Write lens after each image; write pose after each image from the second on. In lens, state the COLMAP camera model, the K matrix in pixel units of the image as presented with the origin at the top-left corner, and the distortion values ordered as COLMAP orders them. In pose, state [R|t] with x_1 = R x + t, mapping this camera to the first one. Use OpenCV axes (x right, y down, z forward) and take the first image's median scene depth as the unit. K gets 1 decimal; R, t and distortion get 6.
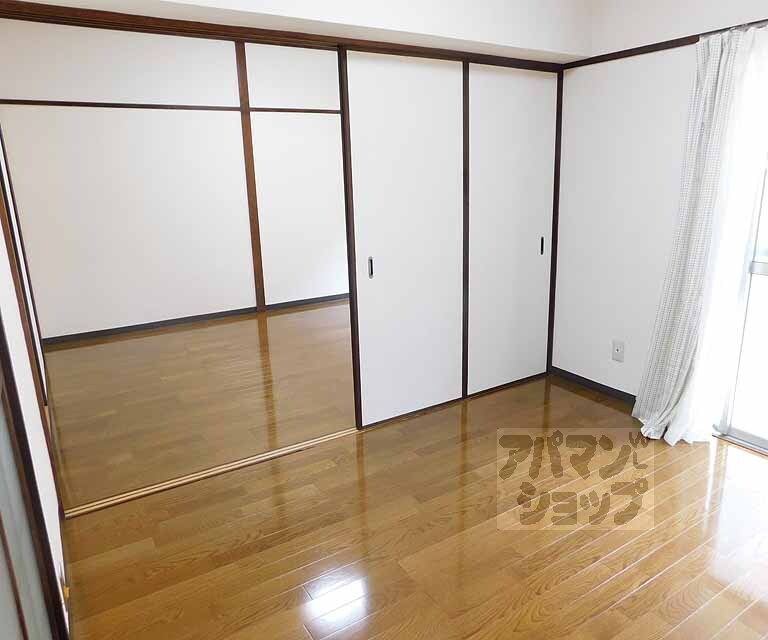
lens RADIAL K [[573.4, 0, 391.4], [0, 573.4, 307.7], [0, 0, 1]] dist [-0.042259, -0.001323]
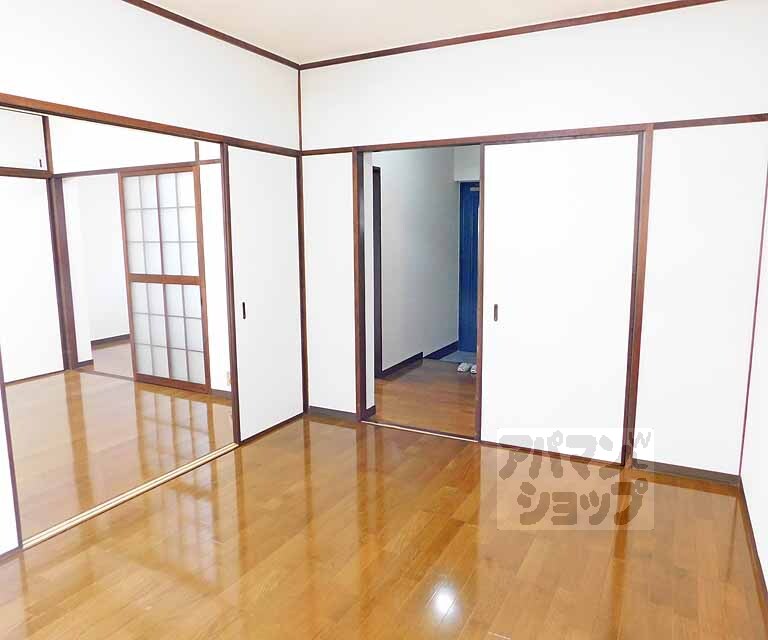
lens RADIAL K [[573.4, 0, 379.2], [0, 573.4, 321.3], [0, 0, 1]] dist [-0.042259, -0.001323]
pose [[0.871922, -0.063667, 0.485488, -0.151862], [0.109975, 0.991642, -0.067469, 0.028980], [-0.477135, 0.112219, 0.871636, -0.095329]]
